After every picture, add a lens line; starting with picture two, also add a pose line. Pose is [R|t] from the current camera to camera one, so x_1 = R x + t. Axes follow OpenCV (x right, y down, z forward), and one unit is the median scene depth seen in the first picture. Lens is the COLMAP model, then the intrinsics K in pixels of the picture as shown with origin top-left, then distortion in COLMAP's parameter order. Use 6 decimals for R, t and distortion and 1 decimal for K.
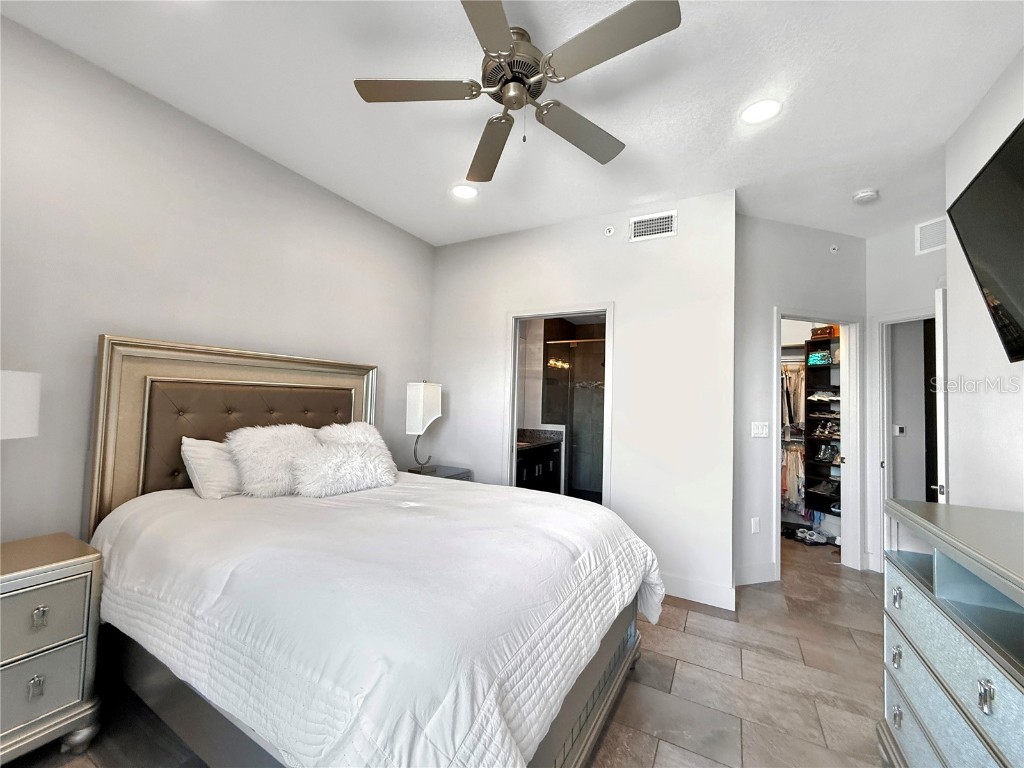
lens RADIAL K [[408.7, 0, 510.6], [0, 408.7, 384.2], [0, 0, 1]] dist [0.000185, -0.000180]
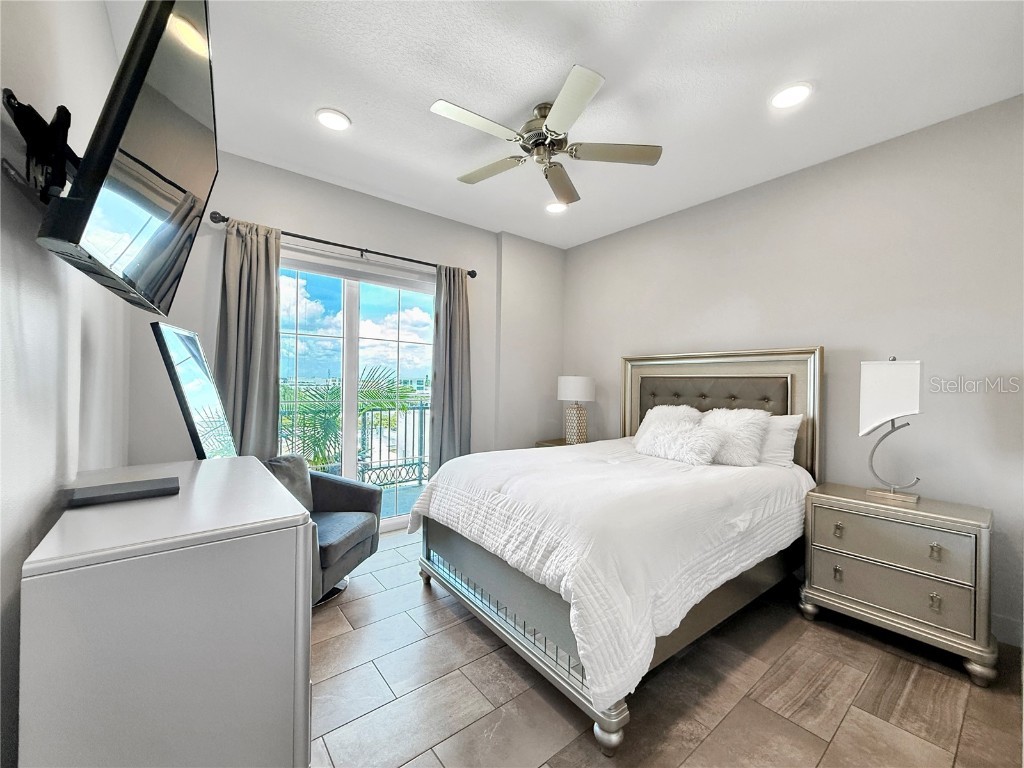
lens RADIAL K [[408.7, 0, 510.6], [0, 408.7, 384.2], [0, 0, 1]] dist [0.000185, -0.000180]
pose [[-0.389268, -0.031106, -0.920599, 0.405522], [0.014774, 0.999090, -0.040006, 0.032554], [0.921006, -0.029174, -0.388454, 0.449223]]
